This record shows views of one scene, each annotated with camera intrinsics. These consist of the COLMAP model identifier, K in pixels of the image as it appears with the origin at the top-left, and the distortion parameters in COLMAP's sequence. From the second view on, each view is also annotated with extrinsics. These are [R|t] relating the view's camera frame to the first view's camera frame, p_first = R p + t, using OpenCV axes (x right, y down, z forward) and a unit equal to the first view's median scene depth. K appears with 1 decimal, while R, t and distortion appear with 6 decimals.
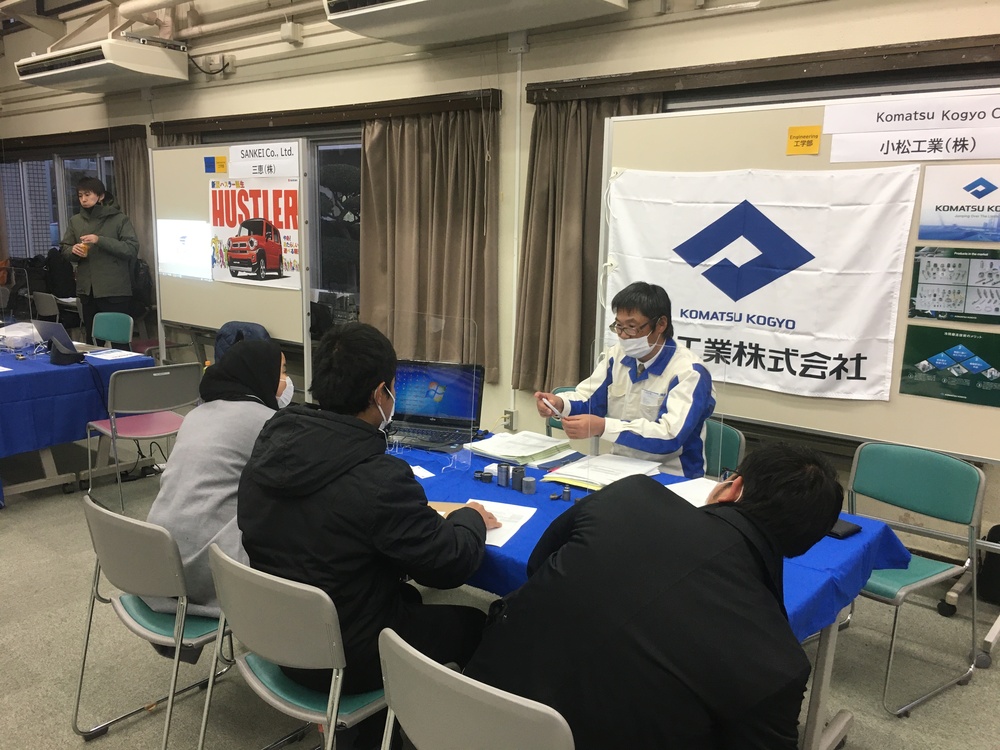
lens RADIAL K [[836.8, 0, 499.6], [0, 836.8, 374.2], [0, 0, 1]] dist [-0.010727, -0.018548]
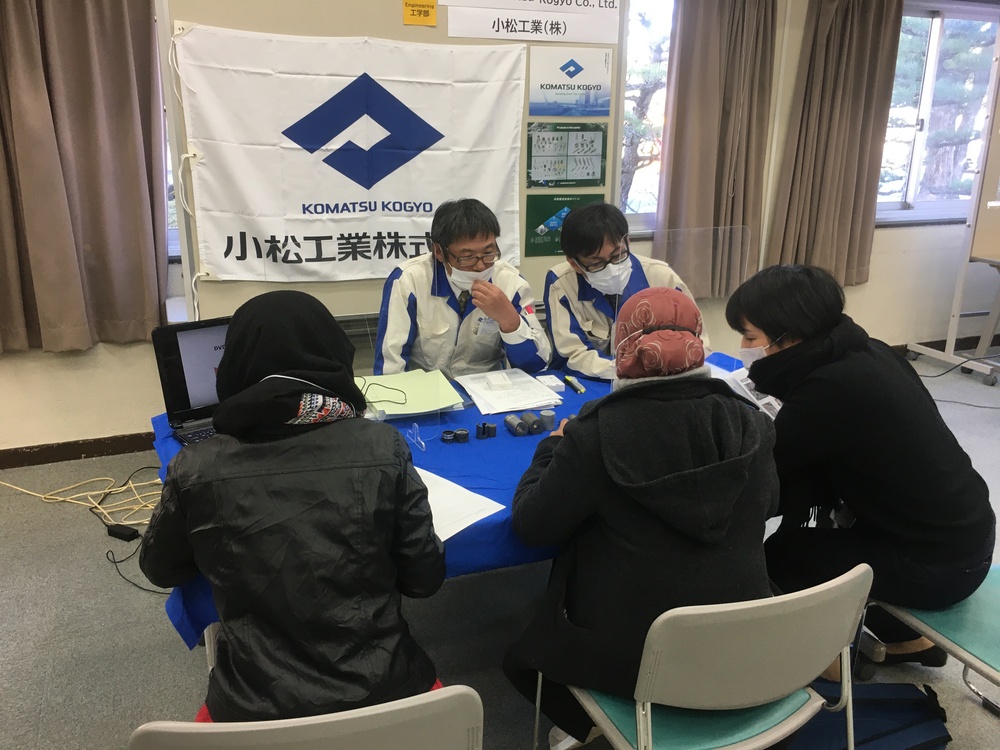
lens RADIAL K [[847.0, 0, 501.4], [0, 847.0, 378.7], [0, 0, 1]] dist [0.036367, -0.016196]
pose [[0.477071, -0.271679, 0.835819, -0.522497], [0.154585, 0.962134, 0.224502, -0.079234], [-0.865163, 0.022101, 0.501004, 0.443432]]
